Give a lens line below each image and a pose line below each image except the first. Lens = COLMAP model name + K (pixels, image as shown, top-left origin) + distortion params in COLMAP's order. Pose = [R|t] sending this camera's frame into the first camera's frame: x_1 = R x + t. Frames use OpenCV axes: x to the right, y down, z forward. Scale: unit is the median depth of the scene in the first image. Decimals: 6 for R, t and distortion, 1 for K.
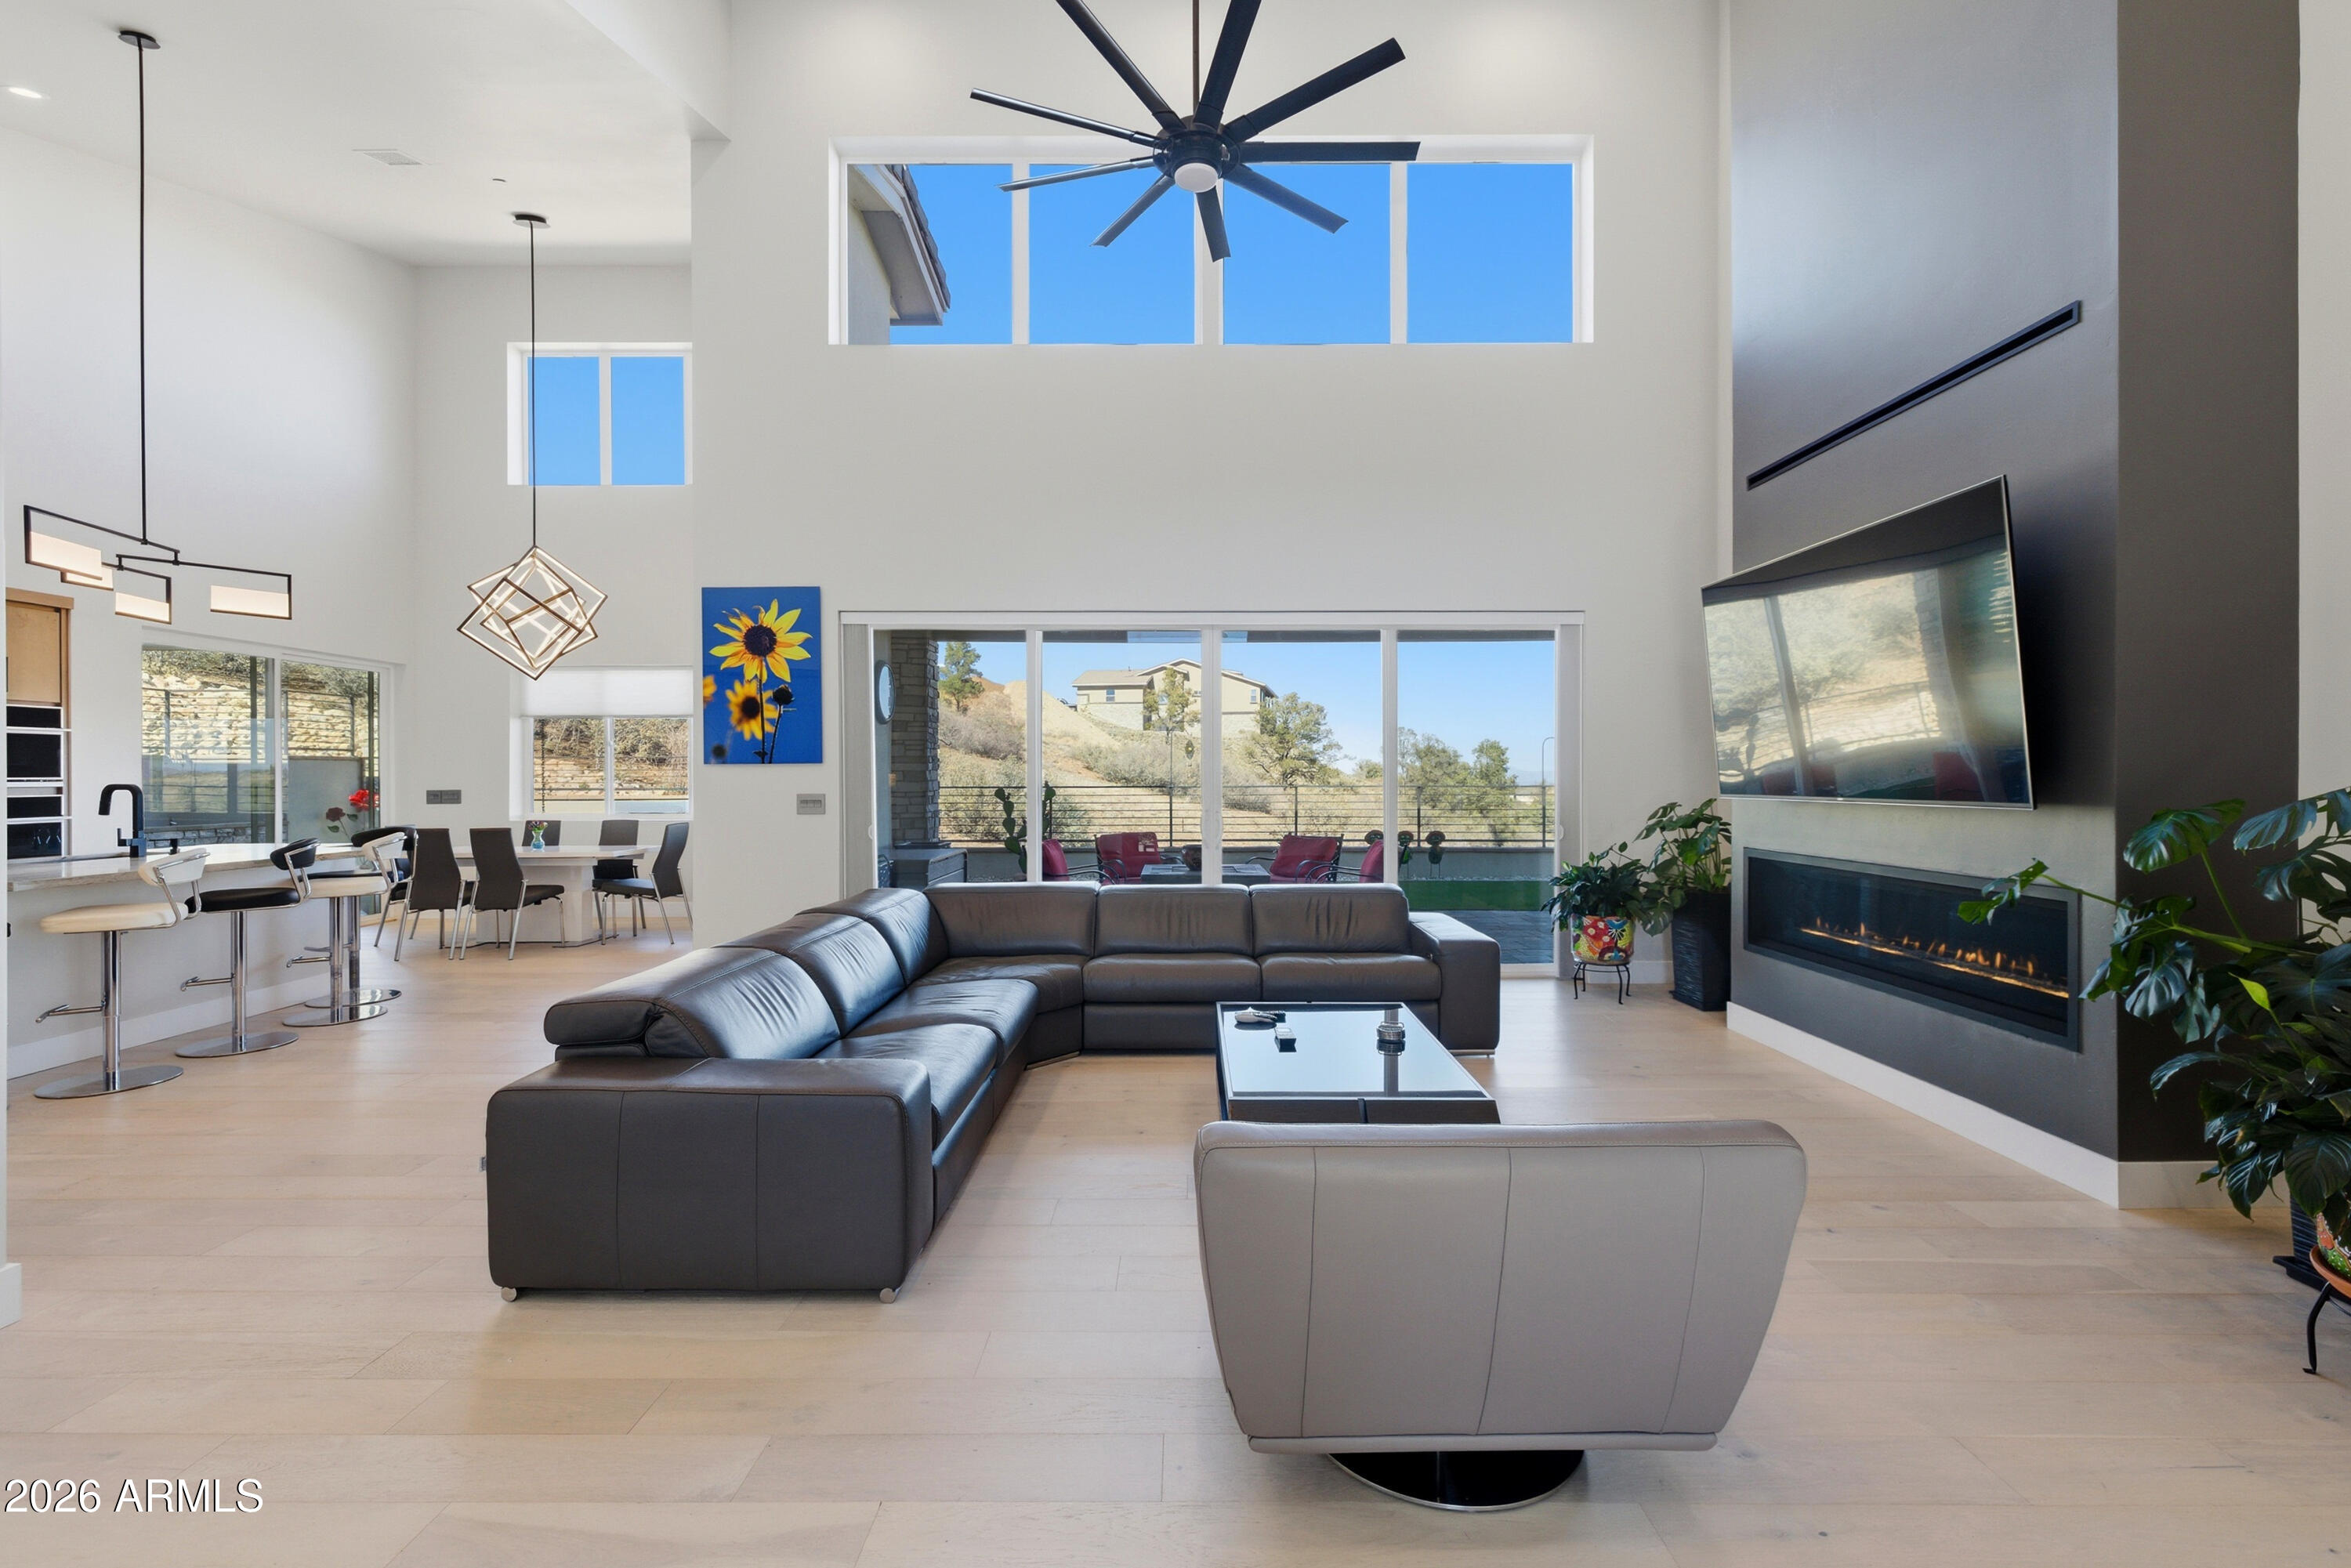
lens RADIAL K [[991.3, 0, 1173.5], [0, 991.3, 782.4], [0, 0, 1]] dist [0.004480, -0.001998]
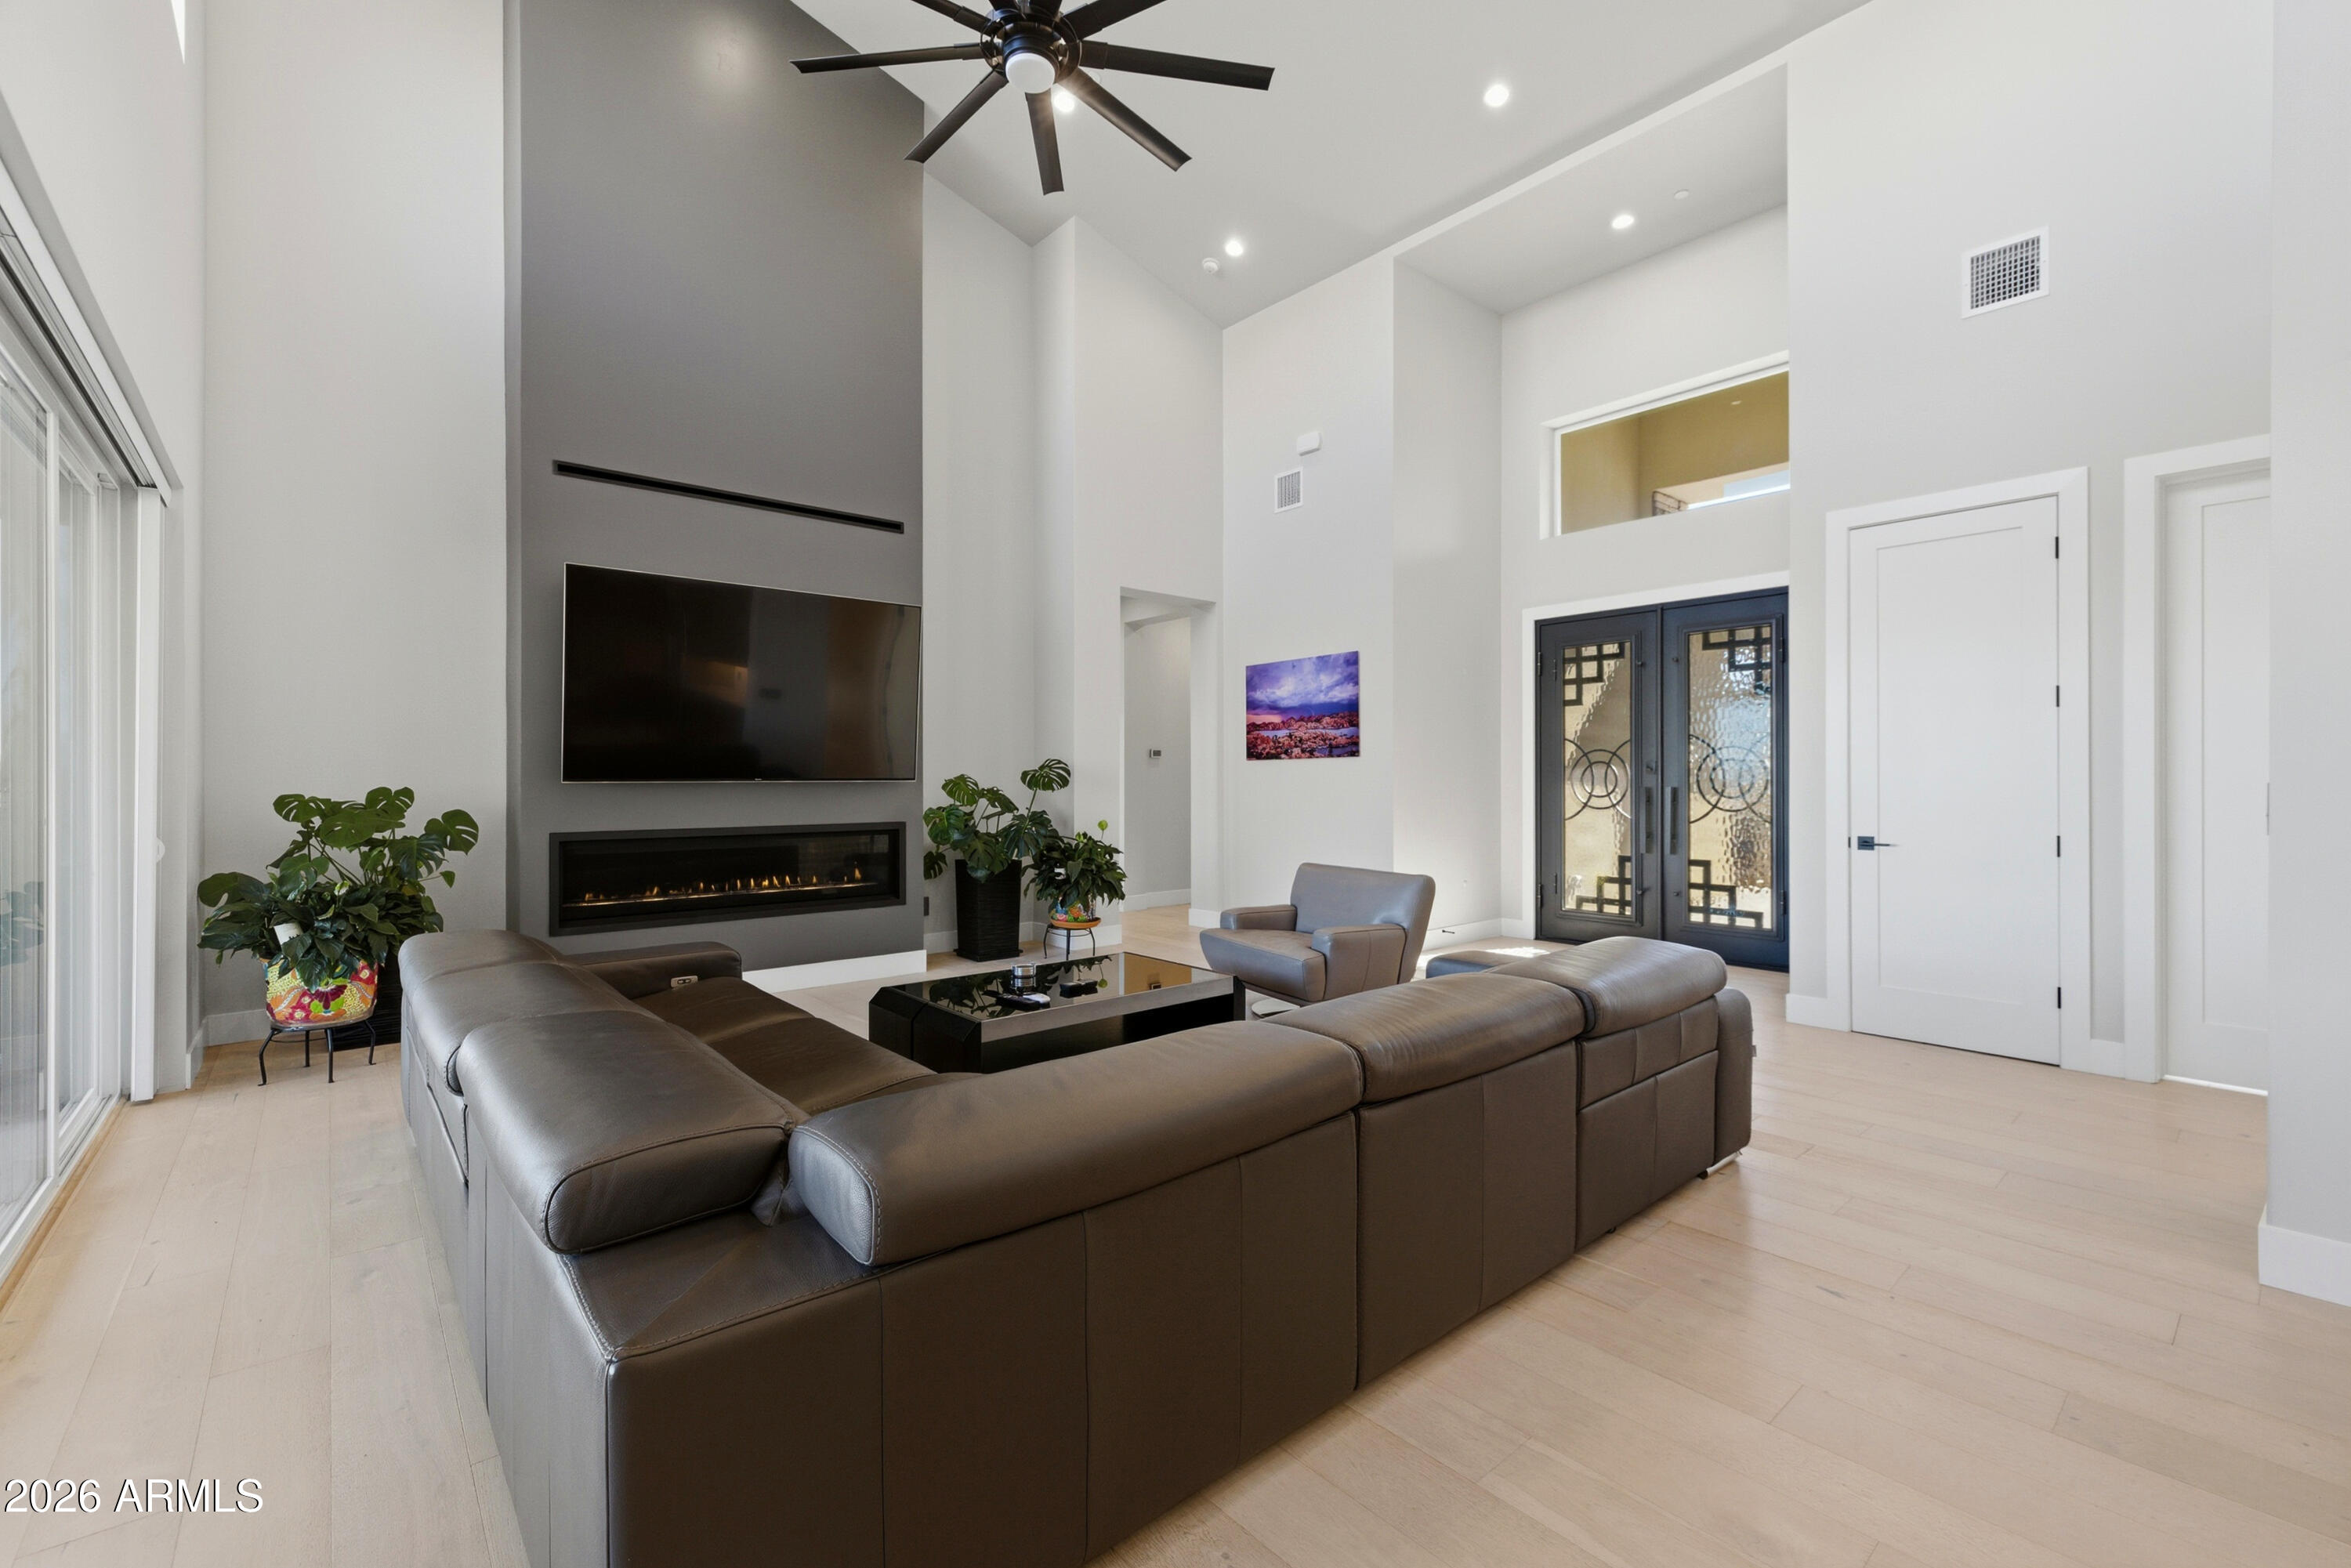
lens RADIAL K [[991.3, 0, 1188.3], [0, 991.3, 777.9], [0, 0, 1]] dist [0.004480, -0.001998]
pose [[-0.652284, 0.003990, 0.757964, -0.463730], [0.006455, 0.999979, 0.000291, 0.012170], [-0.757947, 0.005083, -0.652296, 0.918988]]
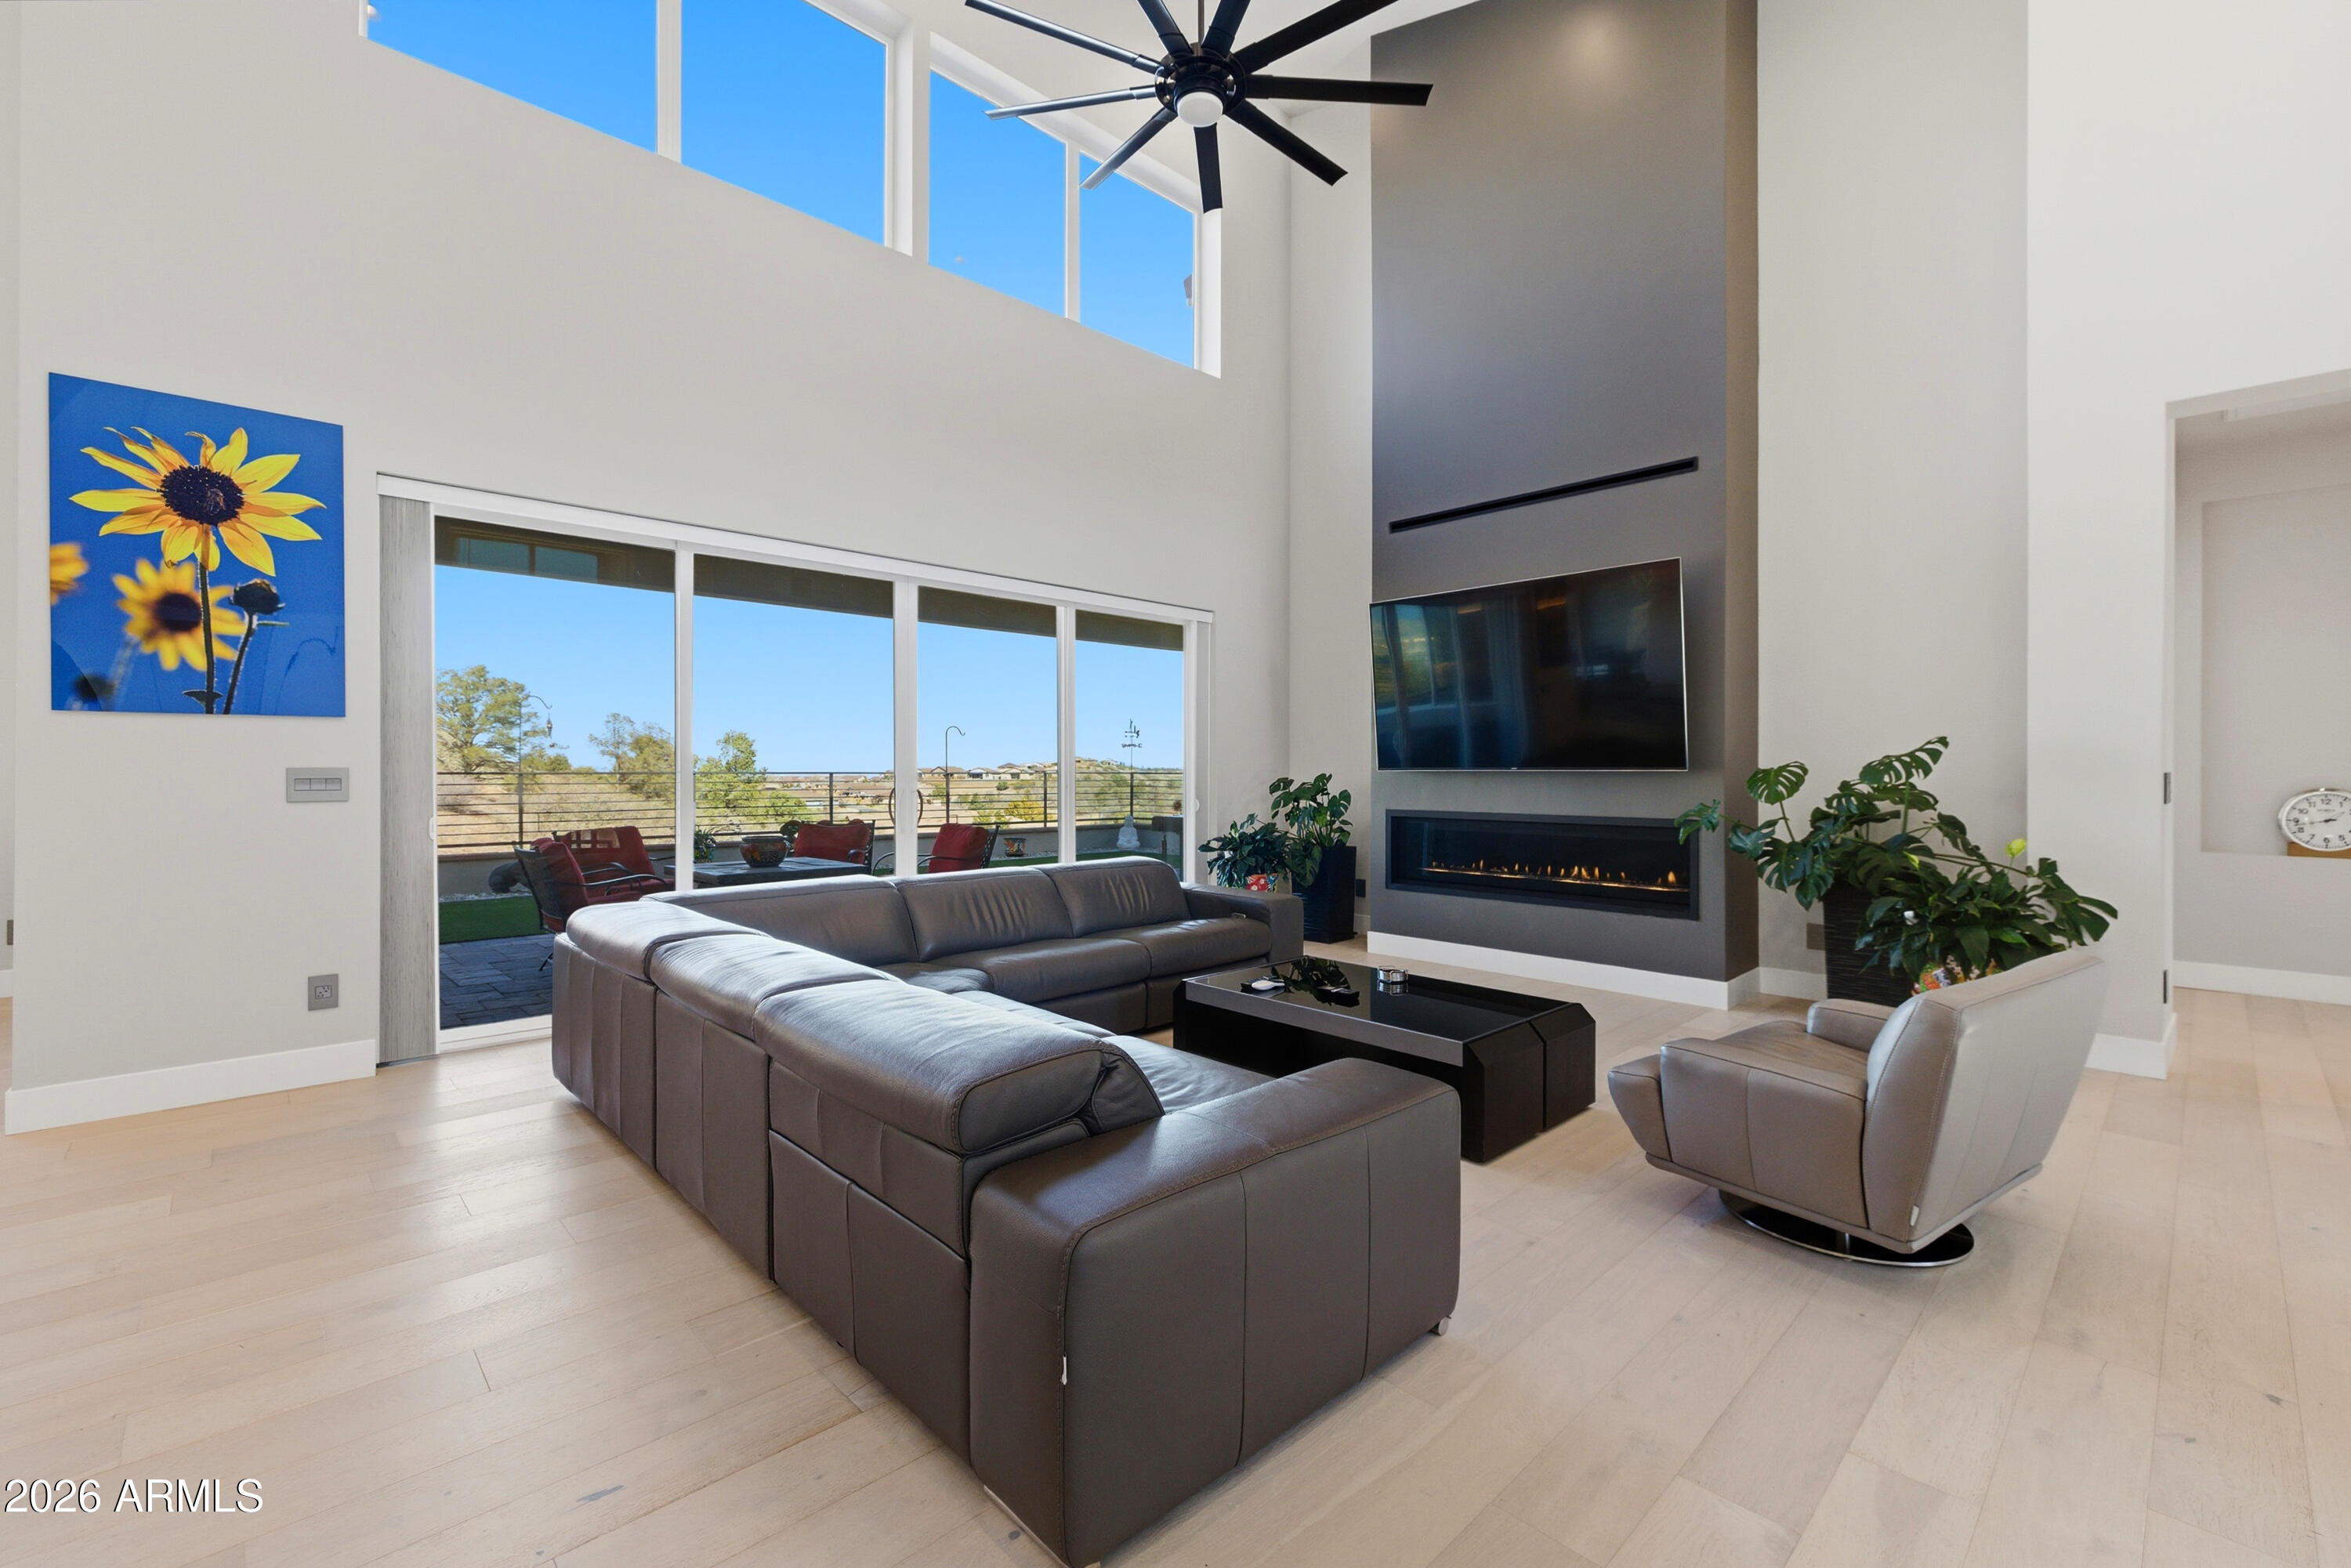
lens RADIAL K [[991.3, 0, 1171.1], [0, 991.3, 765.6], [0, 0, 1]] dist [0.004480, -0.001998]
pose [[0.718292, 0.005773, 0.695718, -0.413529], [0.001984, 0.999945, -0.010345, 0.017290], [-0.695739, 0.008811, 0.718241, 0.214651]]
